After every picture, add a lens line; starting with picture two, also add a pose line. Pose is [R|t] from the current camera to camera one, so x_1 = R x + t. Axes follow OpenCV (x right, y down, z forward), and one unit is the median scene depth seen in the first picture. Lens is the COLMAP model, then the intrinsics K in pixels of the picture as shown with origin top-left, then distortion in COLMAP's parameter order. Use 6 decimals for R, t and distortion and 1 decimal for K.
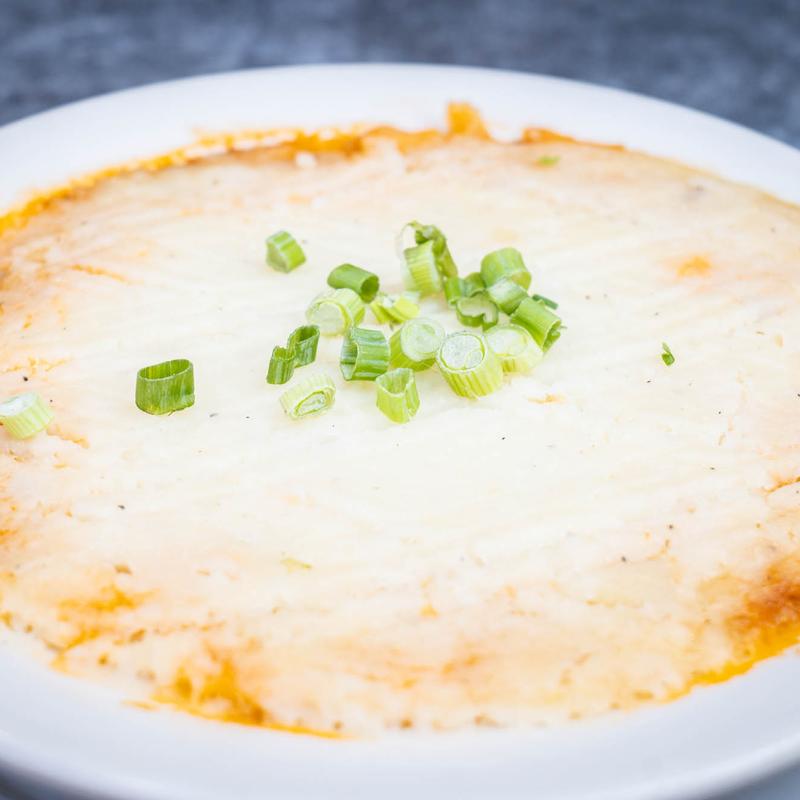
lens RADIAL K [[2016.5, 0, 400.0], [0, 2016.5, 400.0], [0, 0, 1]] dist [0.041478, -0.291714]
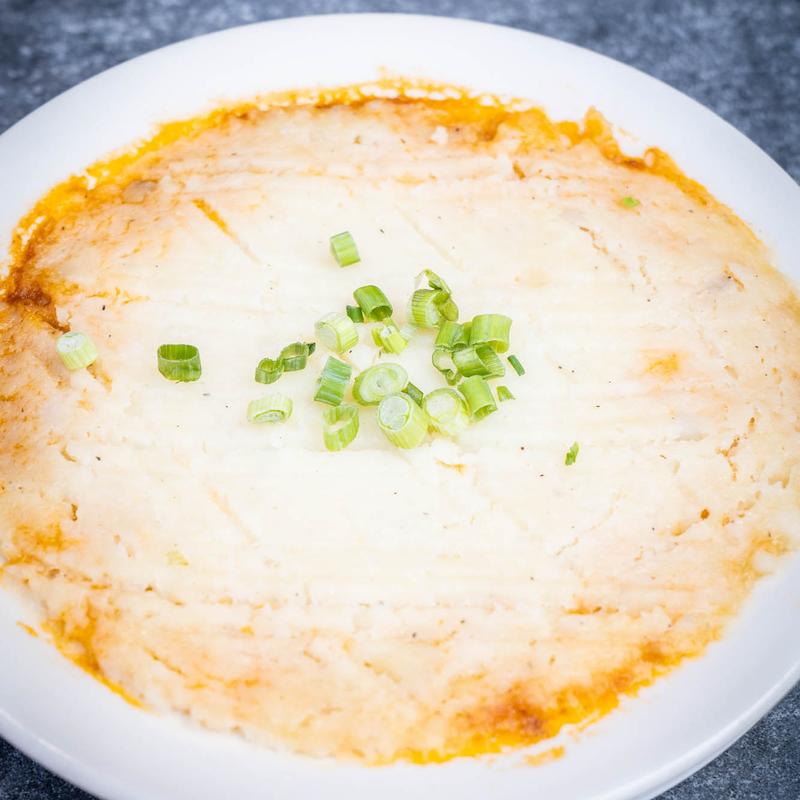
lens RADIAL K [[2016.5, 0, 400.0], [0, 2016.5, 400.0], [0, 0, 1]] dist [0.041478, -0.291714]
pose [[0.907086, 0.328608, -0.263083, 0.366625], [-0.239579, 0.916897, 0.319219, -0.438031], [0.346118, -0.226530, 0.910432, -0.137225]]
